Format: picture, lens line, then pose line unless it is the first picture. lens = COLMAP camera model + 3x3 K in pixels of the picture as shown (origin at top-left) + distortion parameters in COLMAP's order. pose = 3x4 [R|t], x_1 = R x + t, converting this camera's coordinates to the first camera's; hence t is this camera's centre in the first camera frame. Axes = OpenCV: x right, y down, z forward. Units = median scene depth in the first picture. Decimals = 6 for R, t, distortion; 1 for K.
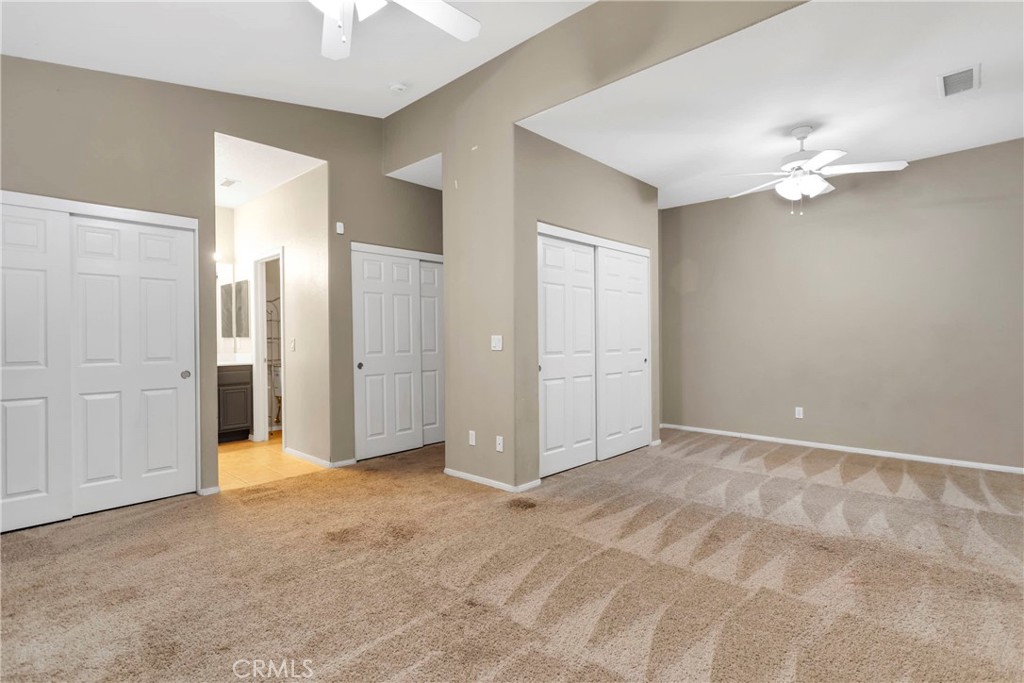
lens RADIAL K [[496.8, 0, 517.0], [0, 496.8, 340.7], [0, 0, 1]] dist [0.001090, 0.000514]
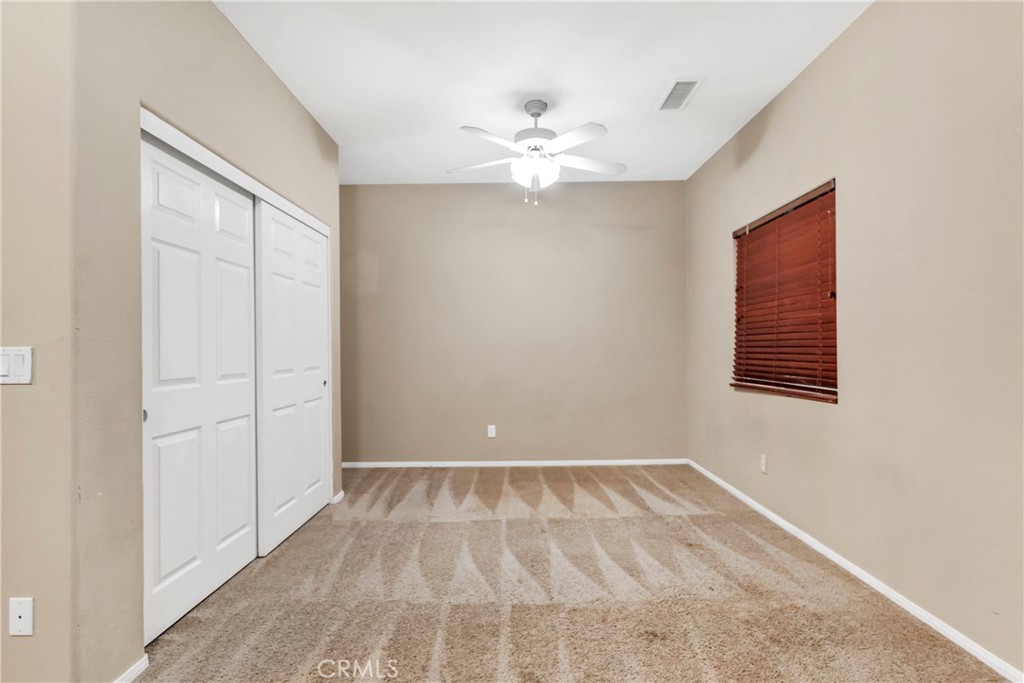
lens RADIAL K [[480.5, 0, 520.6], [0, 480.5, 343.8], [0, 0, 1]] dist [0.001704, 0.000303]
pose [[0.724694, 0.004541, 0.689056, -0.011496], [0.009671, 0.999813, -0.016761, -0.002358], [-0.689003, 0.018811, 0.724515, 0.421386]]
